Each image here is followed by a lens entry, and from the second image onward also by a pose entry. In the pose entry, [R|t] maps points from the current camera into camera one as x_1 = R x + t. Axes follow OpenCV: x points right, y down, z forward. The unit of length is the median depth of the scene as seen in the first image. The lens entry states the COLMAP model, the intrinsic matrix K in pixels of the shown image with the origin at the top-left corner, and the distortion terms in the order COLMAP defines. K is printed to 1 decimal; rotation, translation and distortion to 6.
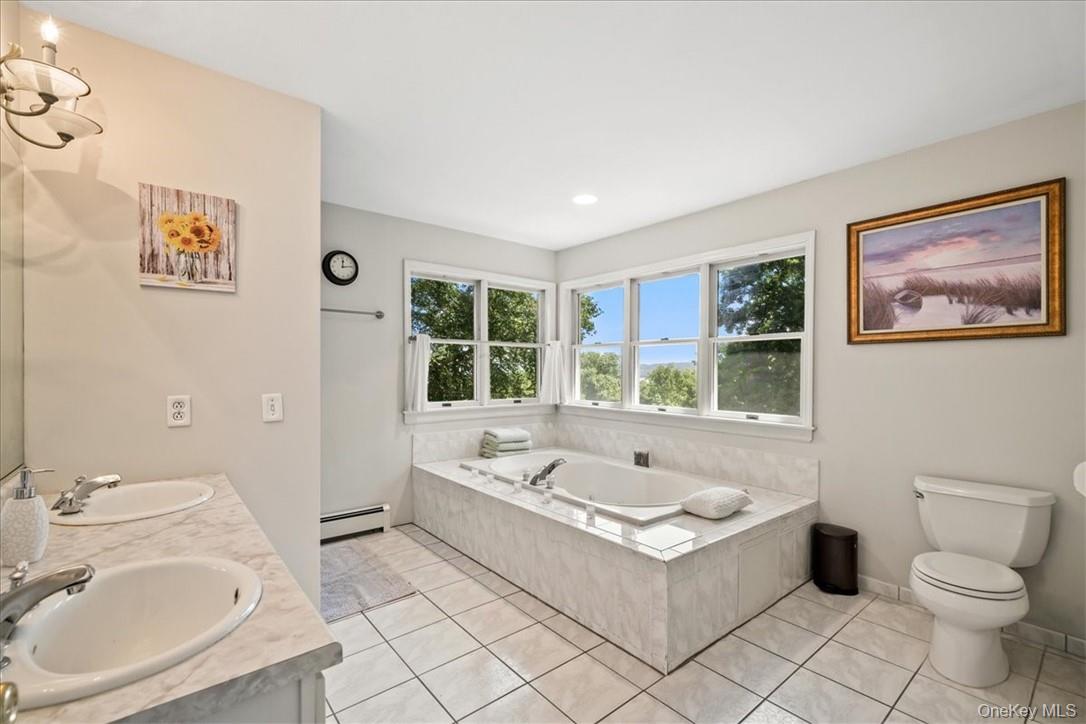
lens RADIAL K [[468.0, 0, 541.1], [0, 468.0, 370.6], [0, 0, 1]] dist [0.000139, -0.000050]
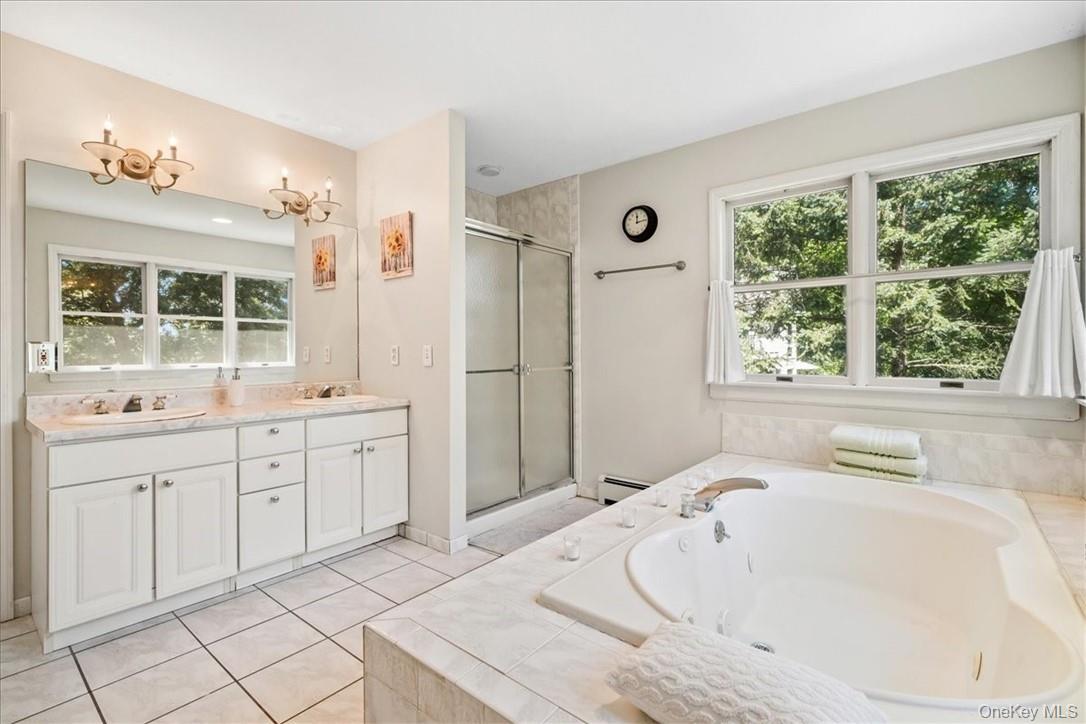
lens RADIAL K [[496.1, 0, 544.4], [0, 496.1, 353.3], [0, 0, 1]] dist [-0.001250, -0.000017]
pose [[0.203749, 0.000919, -0.979023, 0.946570], [0.001237, 0.999999, 0.001196, 0.075183], [0.979022, -0.001455, 0.203748, 1.115737]]
